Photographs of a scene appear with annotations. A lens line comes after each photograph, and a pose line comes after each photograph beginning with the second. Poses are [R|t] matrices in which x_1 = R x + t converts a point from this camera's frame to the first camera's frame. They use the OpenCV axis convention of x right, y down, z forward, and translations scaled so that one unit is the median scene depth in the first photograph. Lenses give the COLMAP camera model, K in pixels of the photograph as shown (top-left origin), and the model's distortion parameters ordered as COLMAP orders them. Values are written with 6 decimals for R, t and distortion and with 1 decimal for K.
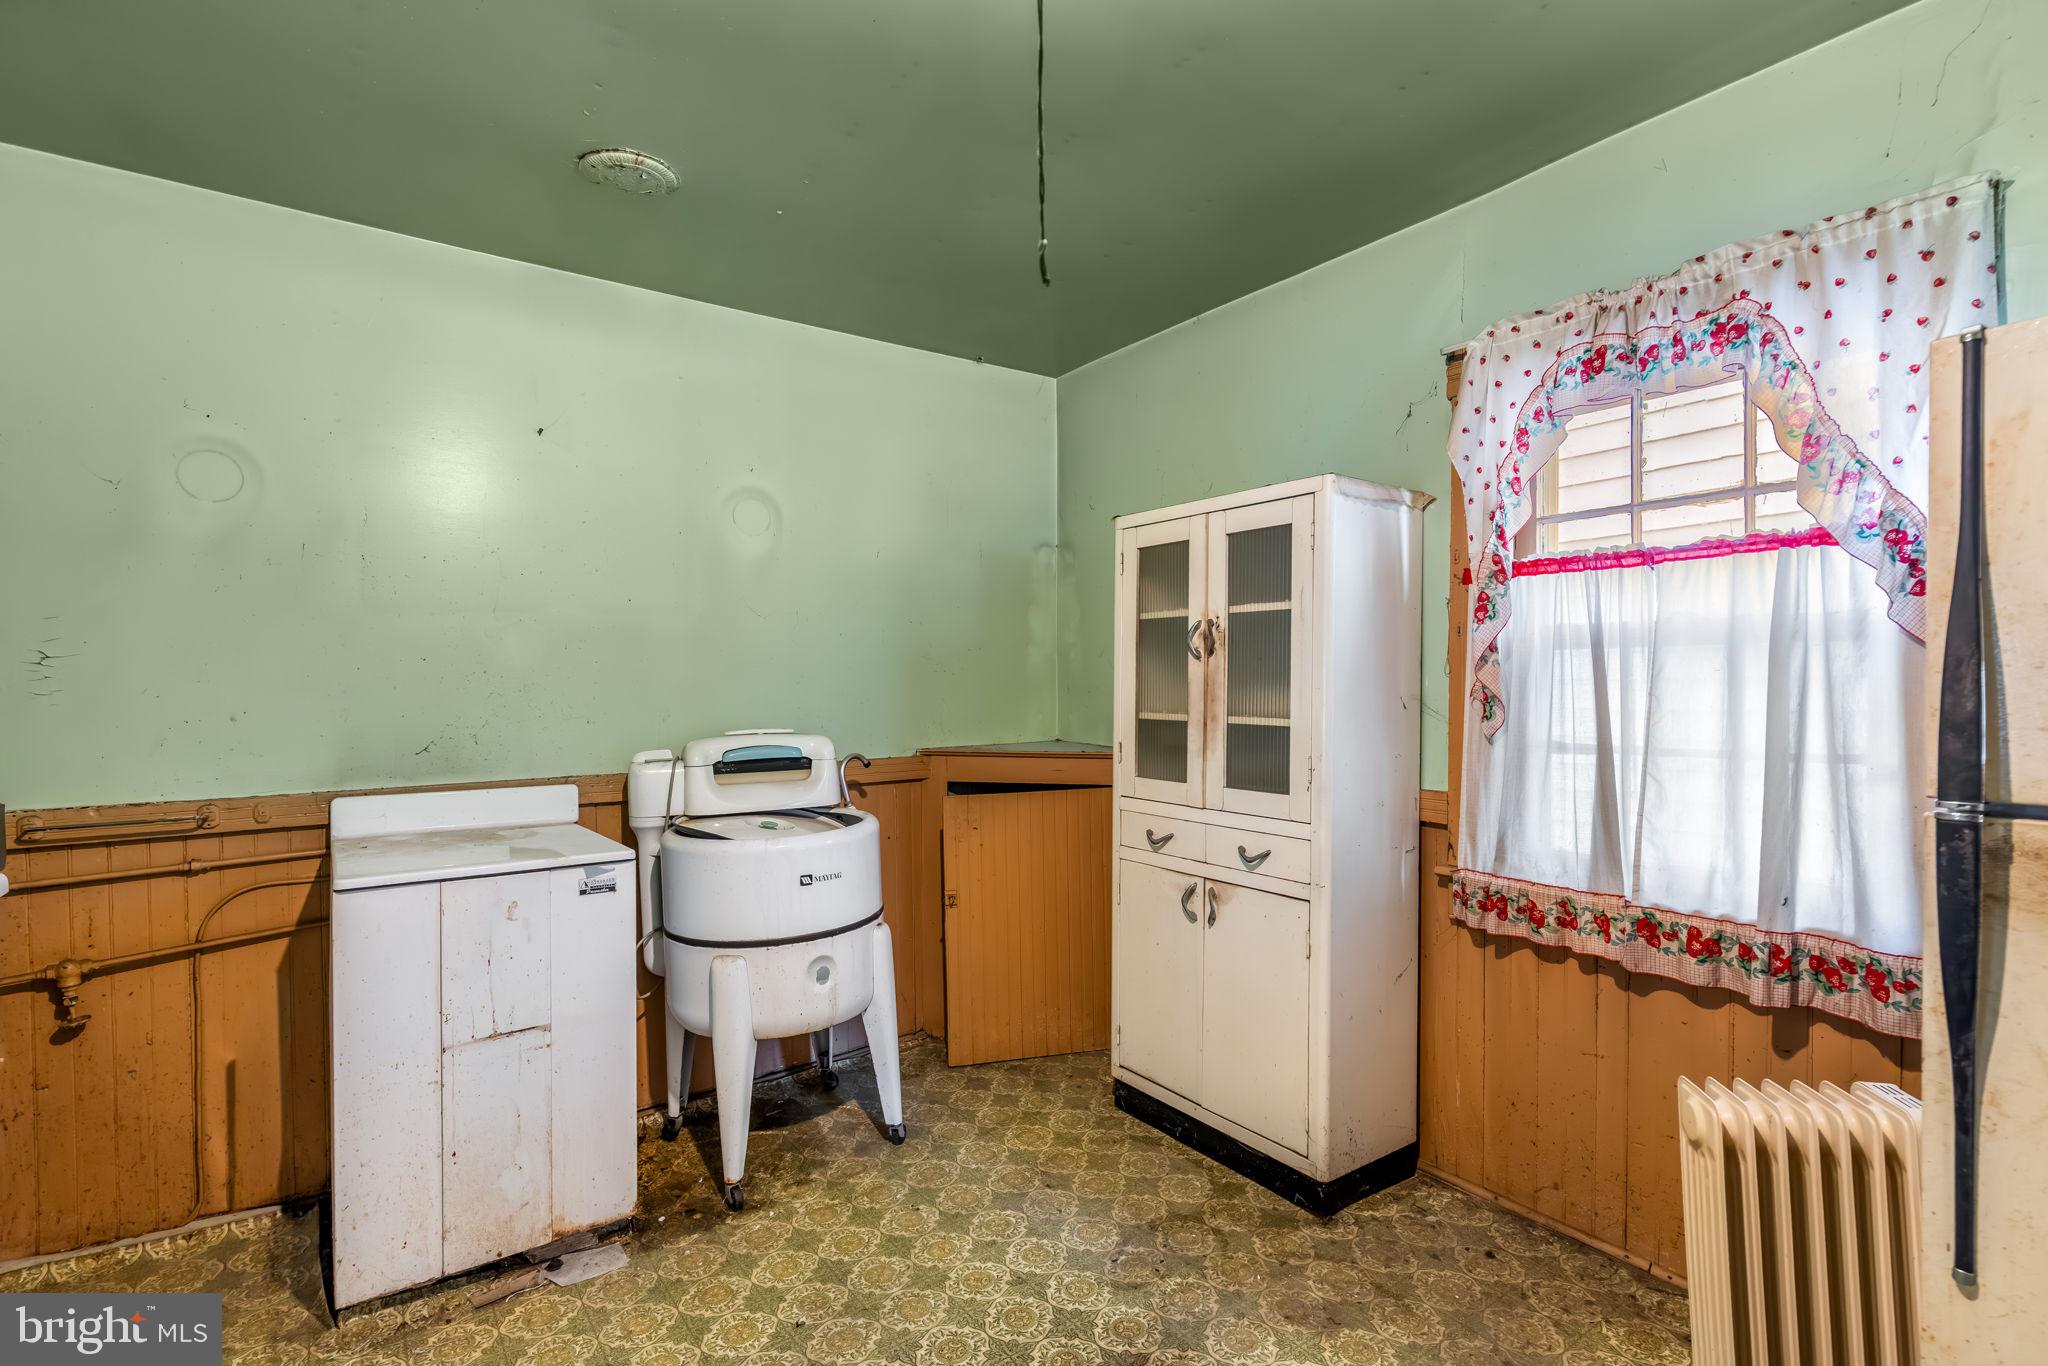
lens RADIAL K [[935.6, 0, 1025.6], [0, 935.6, 691.5], [0, 0, 1]] dist [-0.000875, -0.000578]
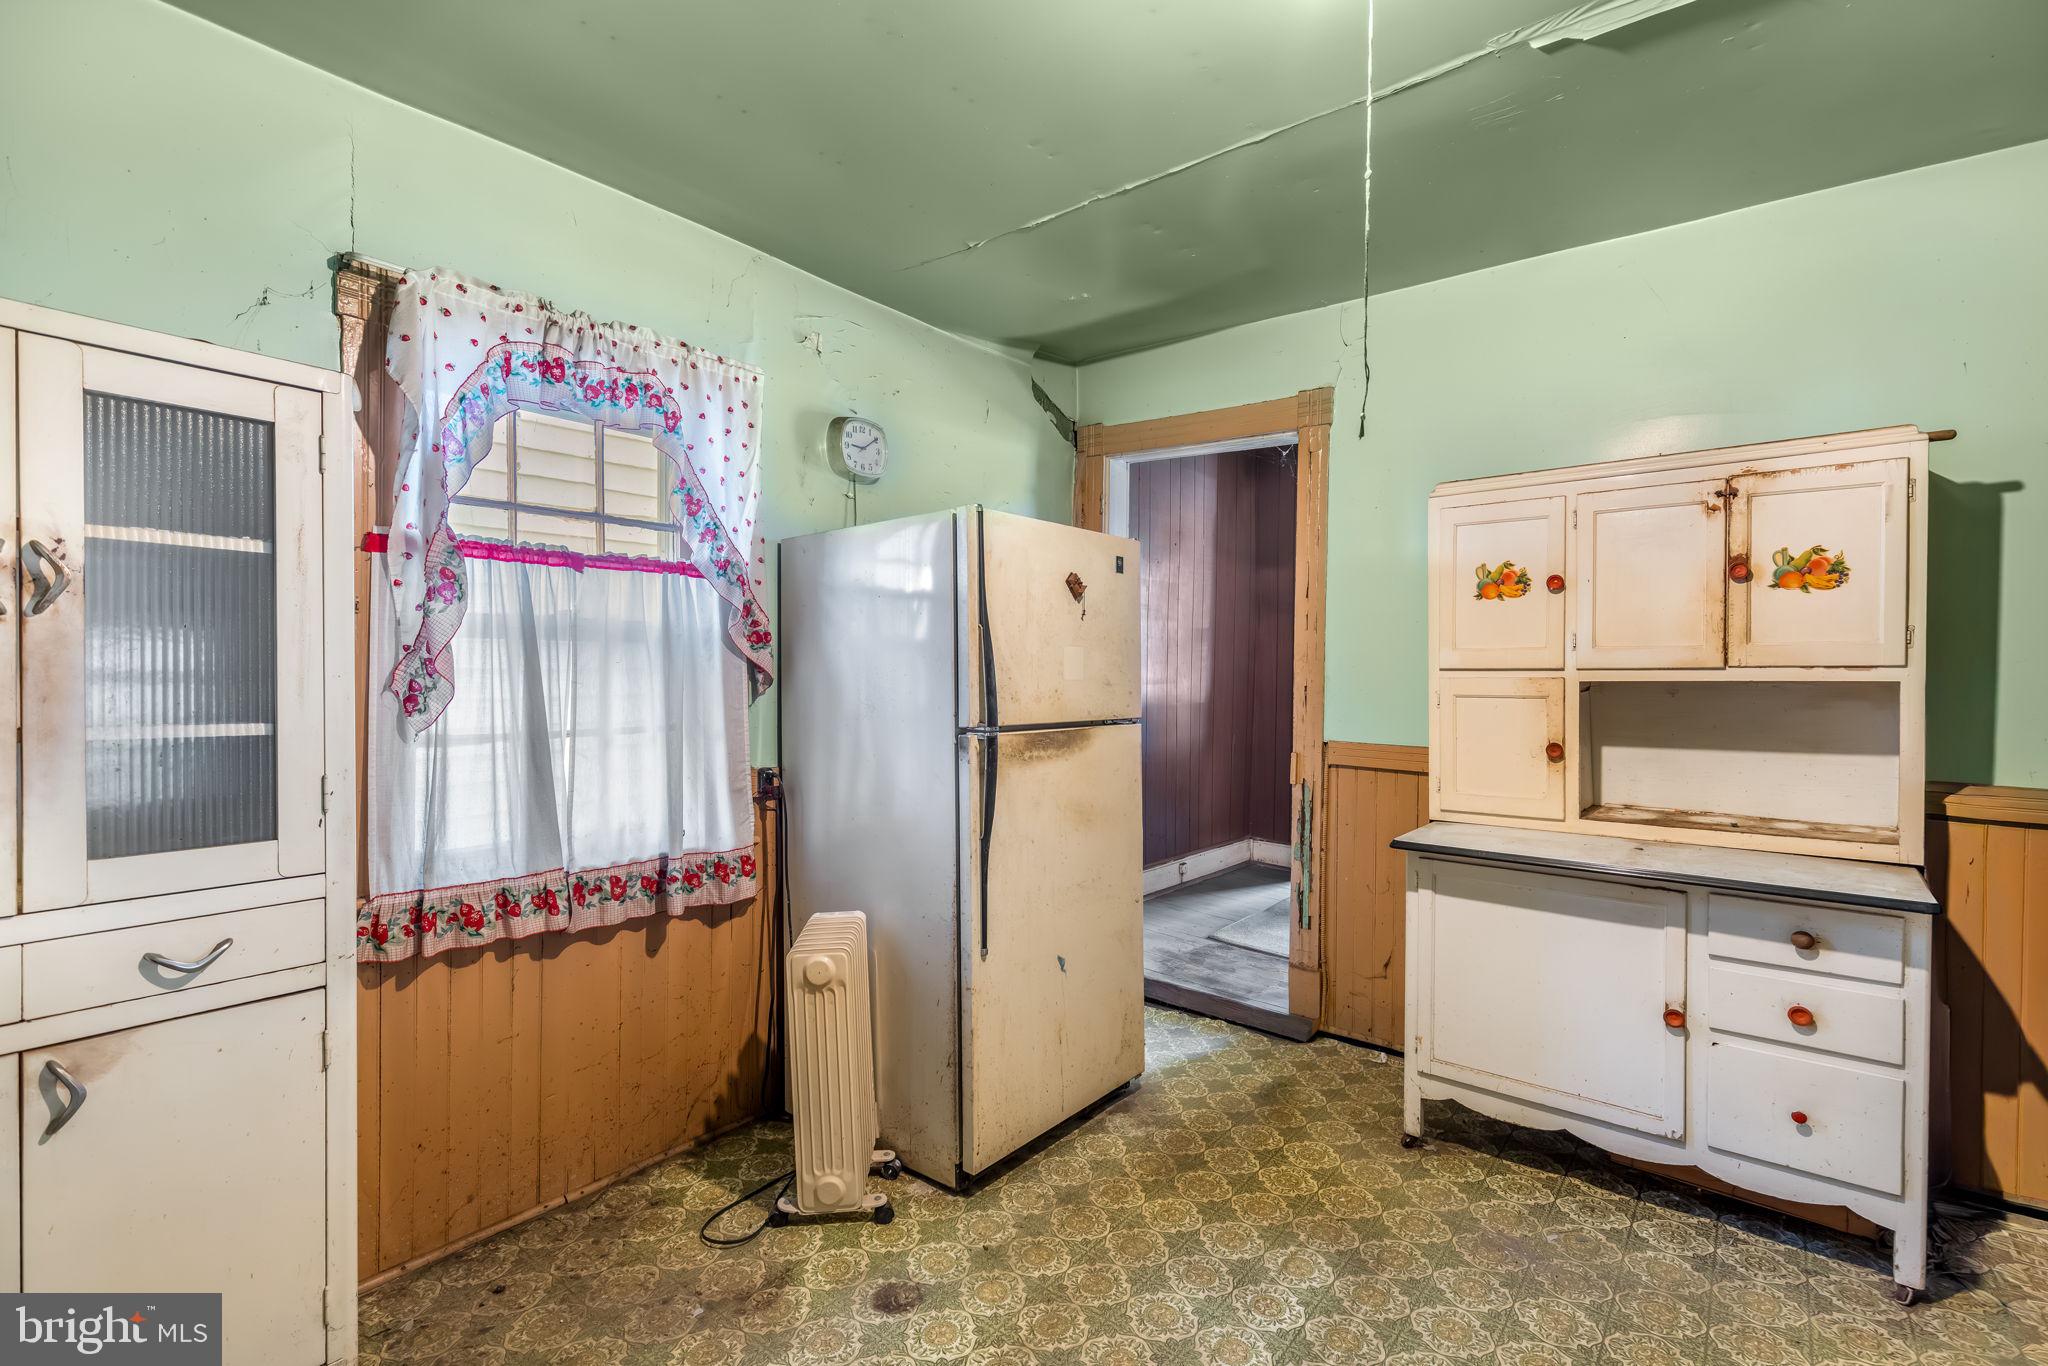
lens RADIAL K [[944.4, 0, 1030.0], [0, 944.4, 682.1], [0, 0, 1]] dist [0.000895, 0.000158]
pose [[-0.277741, 0.000496, 0.960656, -0.566250], [0.010578, 0.999941, 0.002542, 0.005317], [-0.960598, 0.010868, -0.277730, 0.777290]]
